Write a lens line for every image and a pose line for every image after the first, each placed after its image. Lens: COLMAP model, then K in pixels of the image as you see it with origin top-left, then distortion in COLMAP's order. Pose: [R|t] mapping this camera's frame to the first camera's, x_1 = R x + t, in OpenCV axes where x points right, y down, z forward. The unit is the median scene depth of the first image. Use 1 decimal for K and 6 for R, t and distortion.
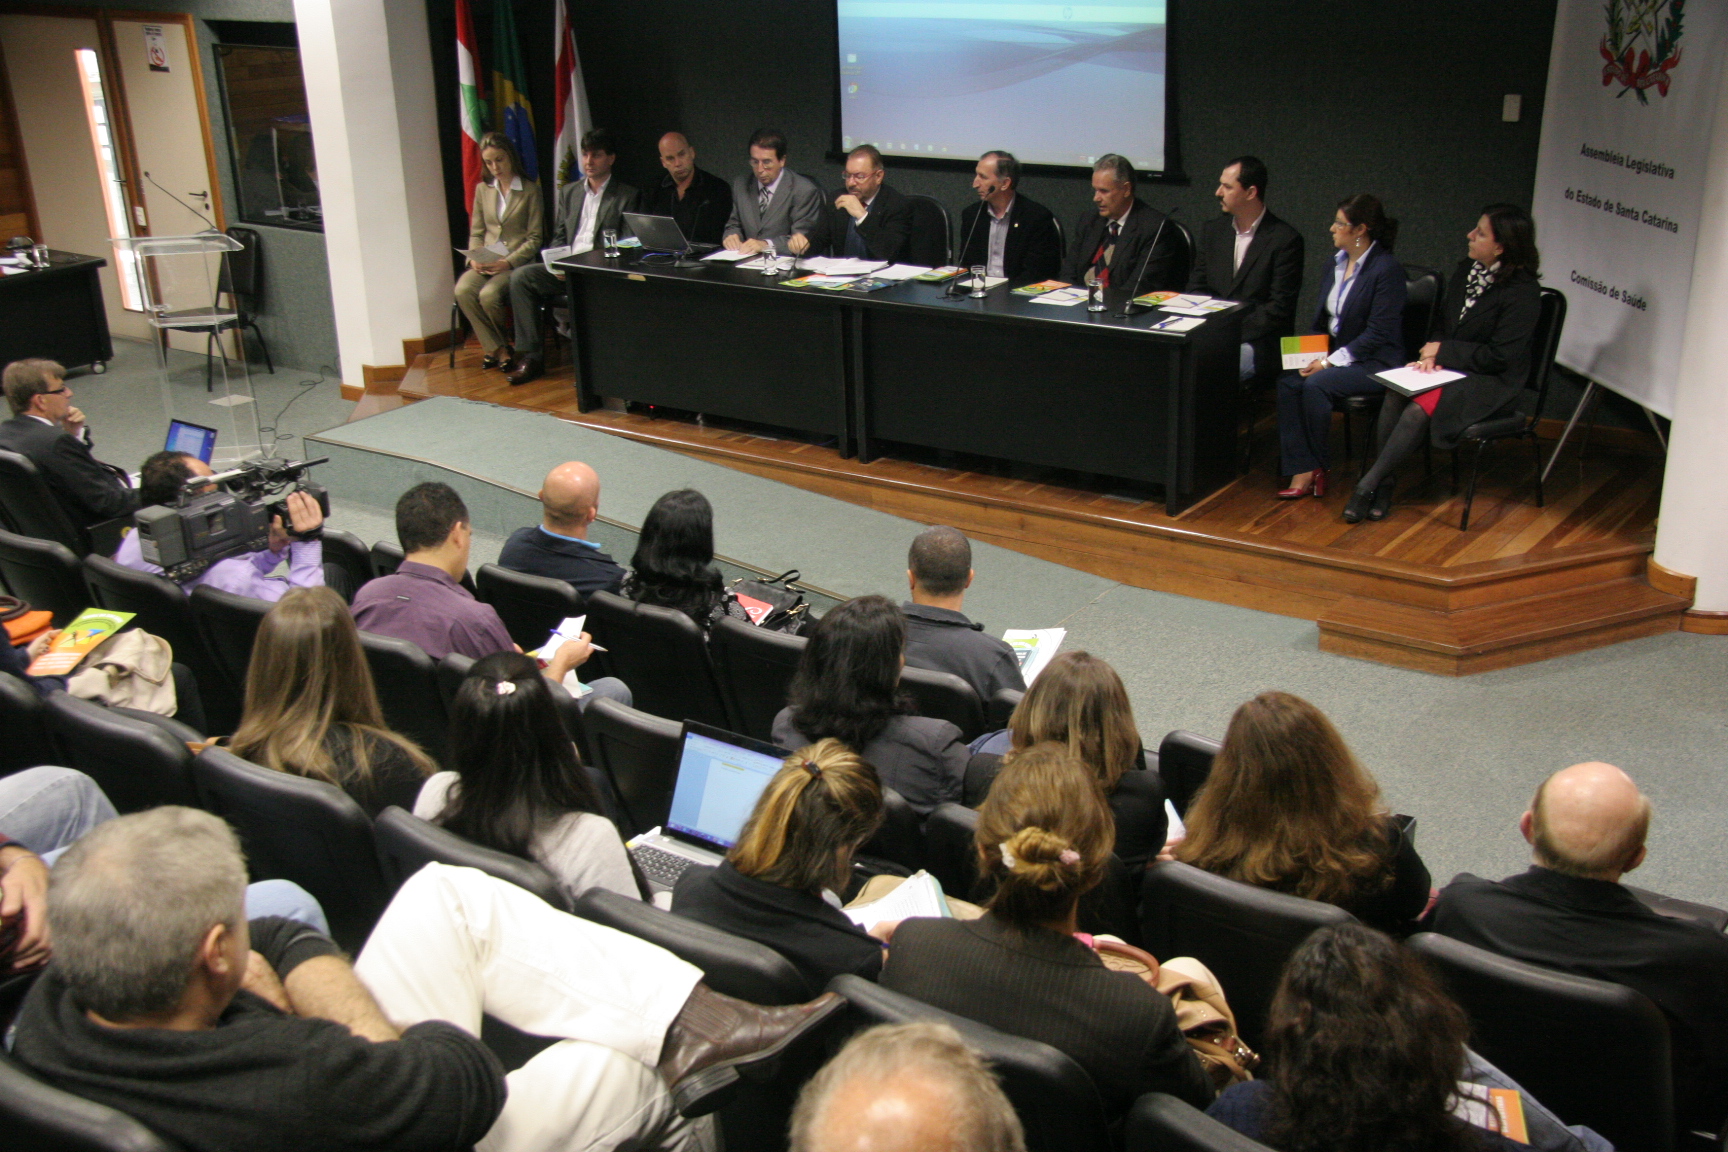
lens RADIAL K [[1943.1, 0, 864.0], [0, 1943.1, 576.0], [0, 0, 1]] dist [0.019640, 0.679728]
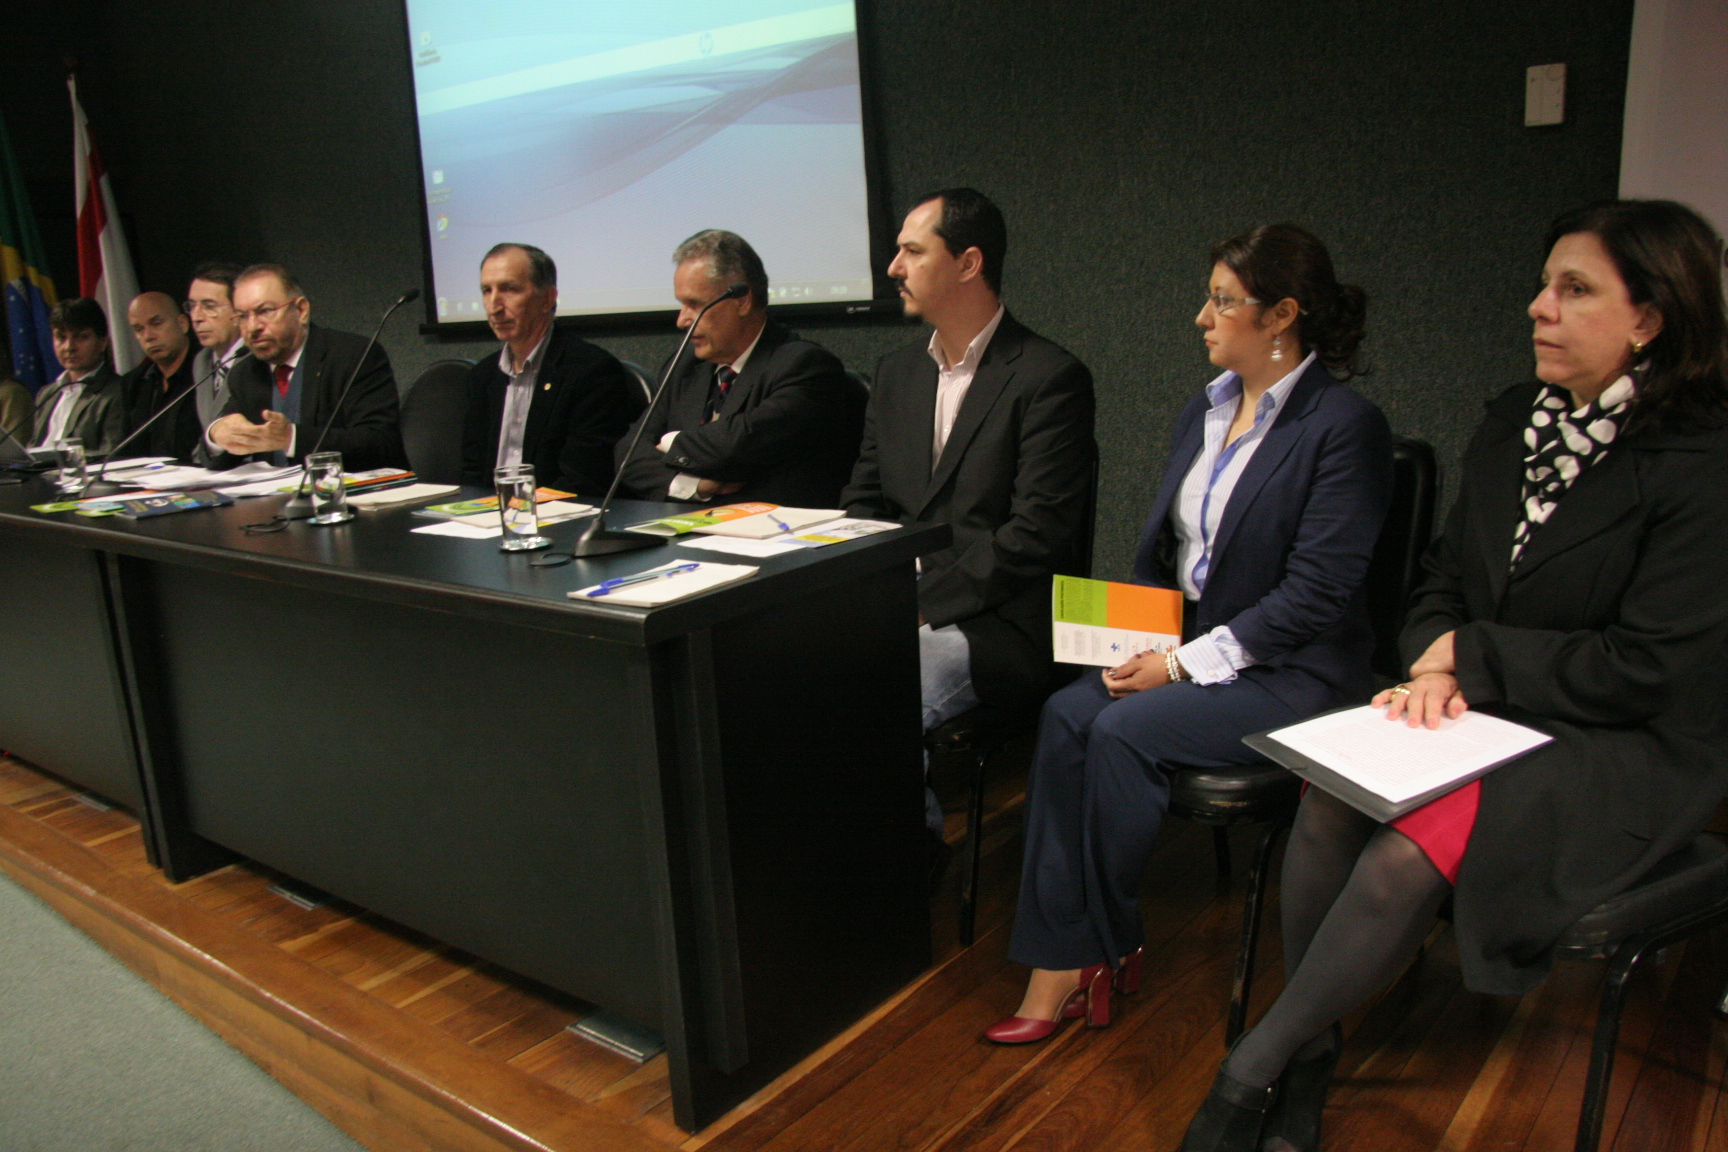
lens RADIAL K [[1423.0, 0, 864.0], [0, 1423.0, 576.0], [0, 0, 1]] dist [-0.142315, 0.254981]
pose [[0.998712, -0.007862, -0.050123, 0.189879], [0.000816, 0.990282, -0.139071, -0.087502], [0.050729, 0.138851, 0.989013, 0.699737]]
